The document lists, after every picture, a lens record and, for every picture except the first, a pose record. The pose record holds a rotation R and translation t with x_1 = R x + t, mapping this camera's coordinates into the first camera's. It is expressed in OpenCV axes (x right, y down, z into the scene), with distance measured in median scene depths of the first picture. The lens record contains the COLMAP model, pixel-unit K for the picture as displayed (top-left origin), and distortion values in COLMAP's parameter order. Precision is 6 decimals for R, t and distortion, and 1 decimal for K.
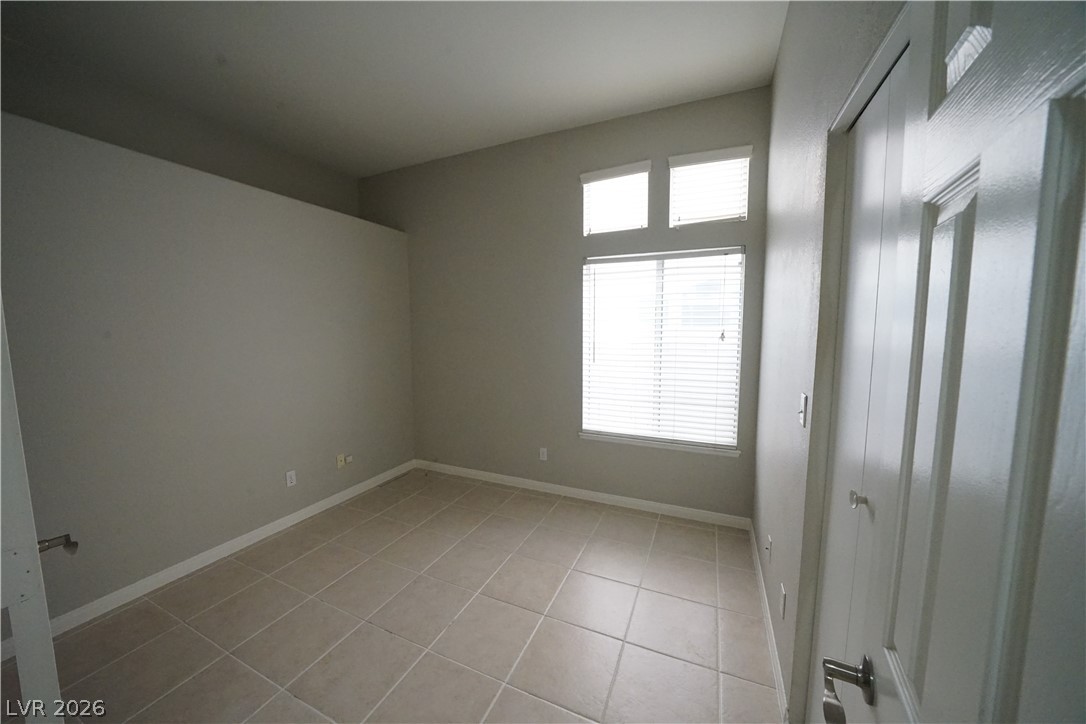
lens RADIAL K [[372.9, 0, 545.5], [0, 372.9, 359.9], [0, 0, 1]] dist [-0.020833, -0.000088]
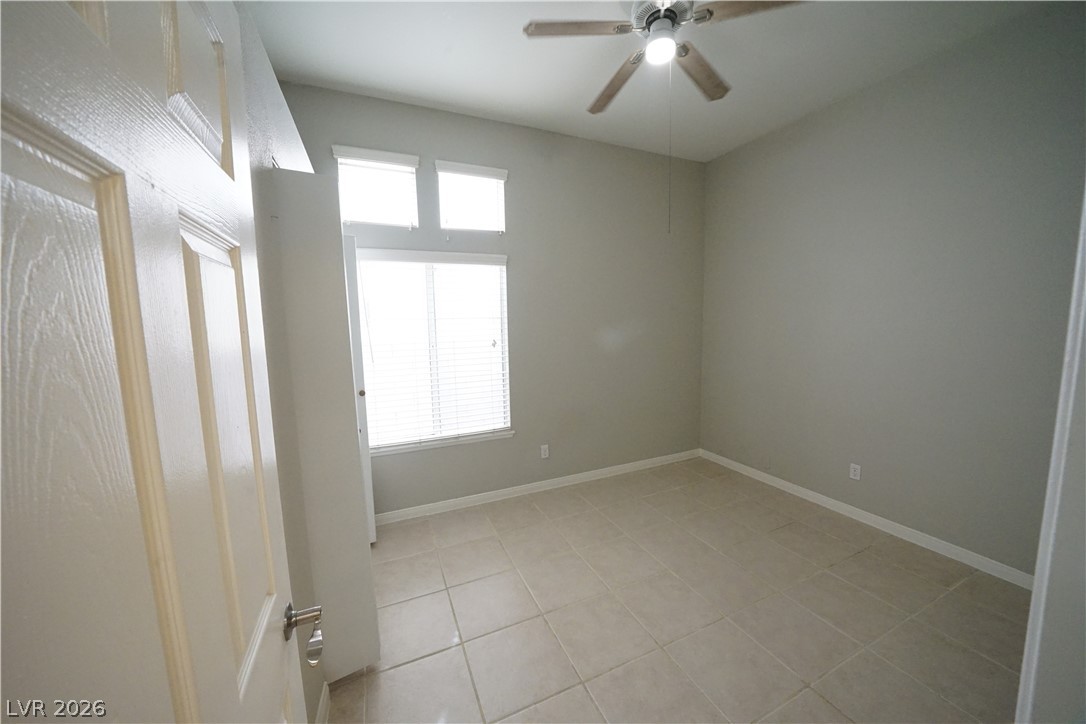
lens RADIAL K [[367.9, 0, 543.3], [0, 367.9, 368.0], [0, 0, 1]] dist [-0.000950, -0.000047]
pose [[0.652079, -0.096645, 0.751966, -0.270179], [0.091266, 0.994635, 0.048690, -0.004054], [-0.752638, 0.036879, 0.657401, 0.133212]]
